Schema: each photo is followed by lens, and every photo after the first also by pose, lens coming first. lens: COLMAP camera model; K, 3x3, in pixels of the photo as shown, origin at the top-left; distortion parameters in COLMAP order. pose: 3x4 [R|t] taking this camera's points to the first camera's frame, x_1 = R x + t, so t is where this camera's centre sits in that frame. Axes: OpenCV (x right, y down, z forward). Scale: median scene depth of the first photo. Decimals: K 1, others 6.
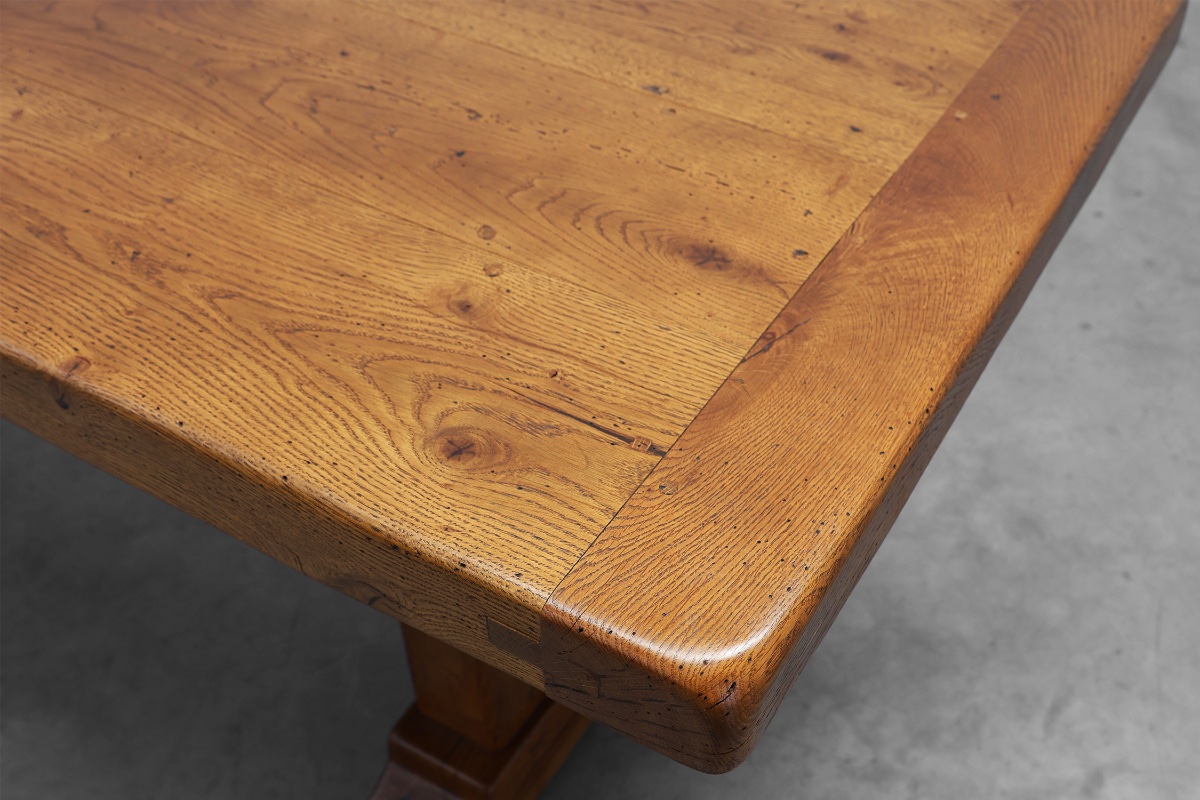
lens RADIAL K [[992.6, 0, 600.2], [0, 992.6, 400.5], [0, 0, 1]] dist [0.002459, -0.003176]
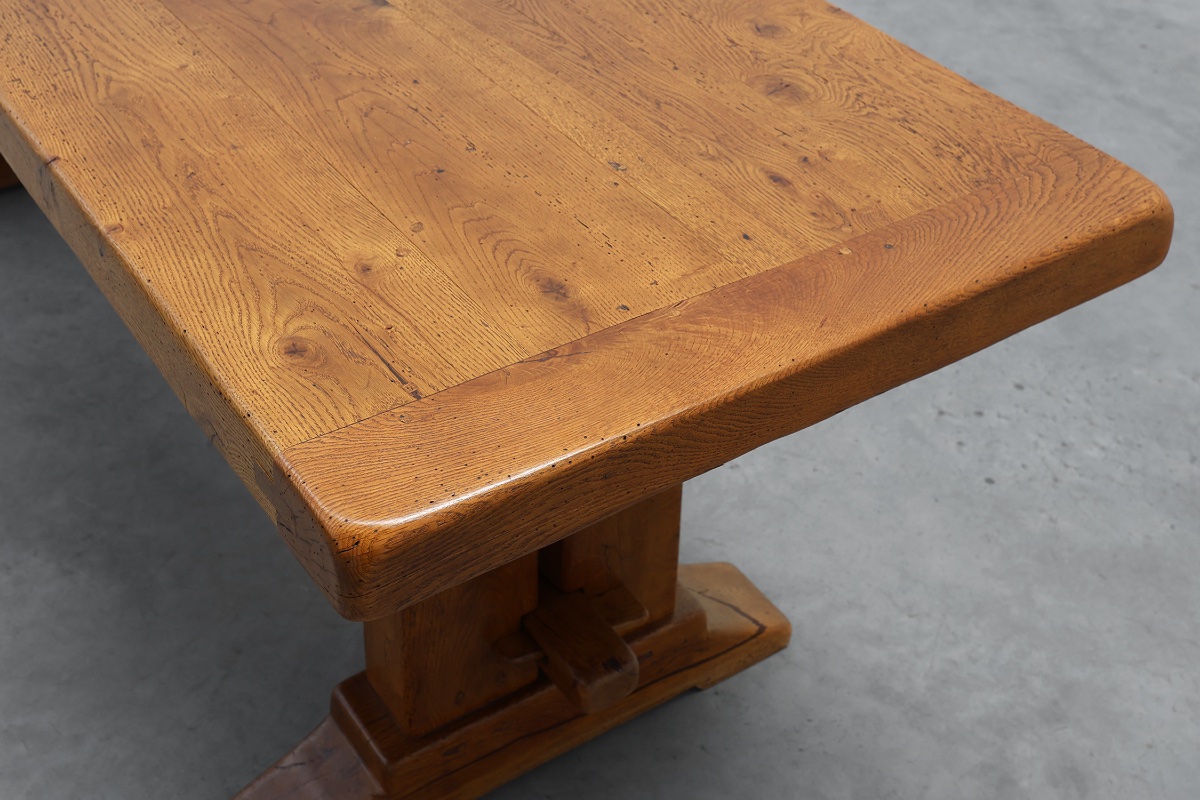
lens RADIAL K [[1229.1, 0, 599.8], [0, 1229.1, 399.8], [0, 0, 1]] dist [0.010562, 0.000000]
pose [[0.900107, 0.304985, -0.311113, 0.731600], [-0.341312, 0.937451, -0.068493, 0.078723], [0.270764, 0.167838, 0.947901, -0.468581]]
